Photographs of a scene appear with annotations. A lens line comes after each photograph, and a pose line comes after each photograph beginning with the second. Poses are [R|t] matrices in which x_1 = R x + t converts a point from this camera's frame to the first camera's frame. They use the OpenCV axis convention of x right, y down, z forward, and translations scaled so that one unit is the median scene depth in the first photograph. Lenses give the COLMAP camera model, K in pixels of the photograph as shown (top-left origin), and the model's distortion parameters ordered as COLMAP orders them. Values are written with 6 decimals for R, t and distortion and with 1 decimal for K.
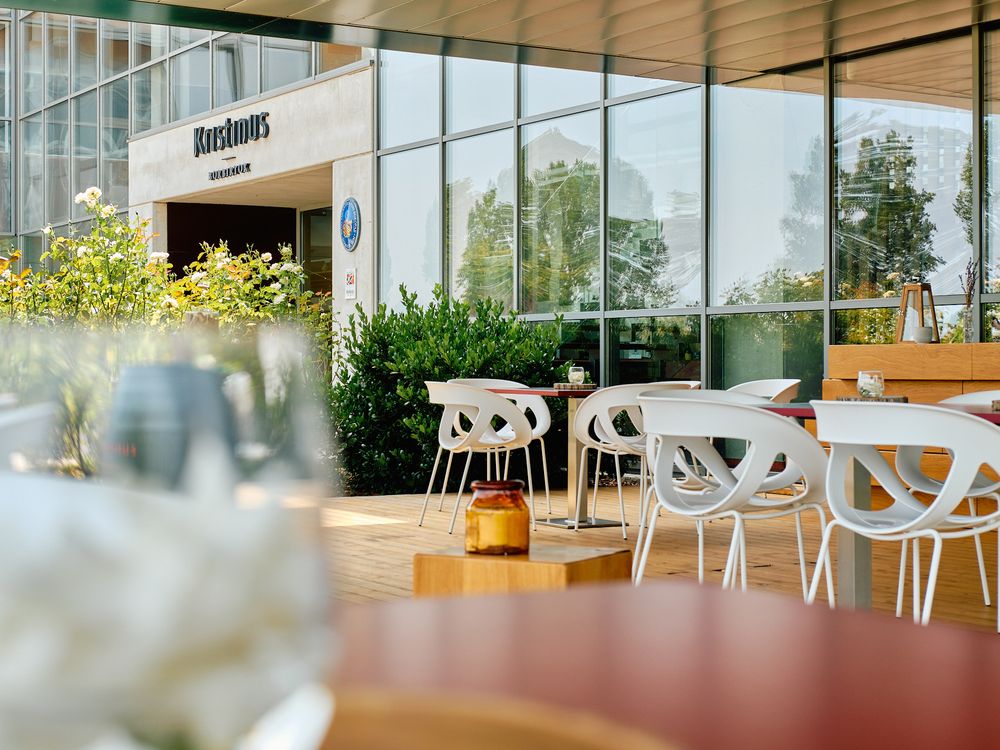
lens RADIAL K [[1787.5, 0, 500.0], [0, 1787.5, 375.0], [0, 0, 1]] dist [-0.248650, 1.171485]
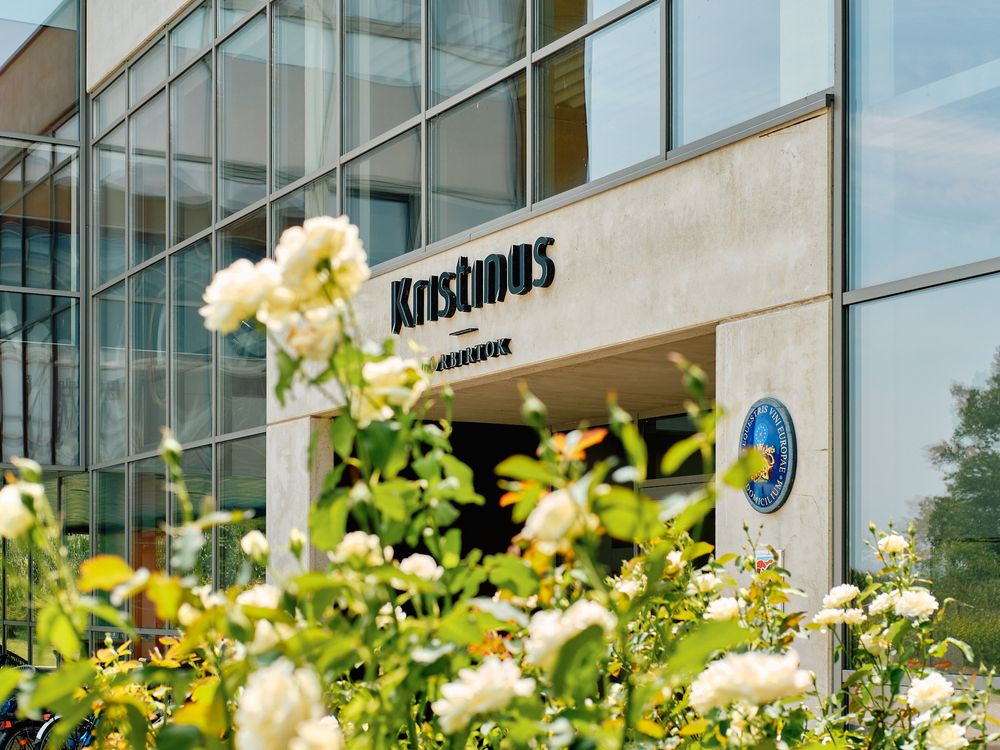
lens RADIAL K [[1787.5, 0, 500.0], [0, 1787.5, 375.0], [0, 0, 1]] dist [-0.248650, 1.171485]
pose [[0.998711, -0.008156, -0.050093, -0.117374], [0.001674, 0.991761, -0.128093, -0.041206], [0.050725, 0.127844, 0.990496, 0.479232]]
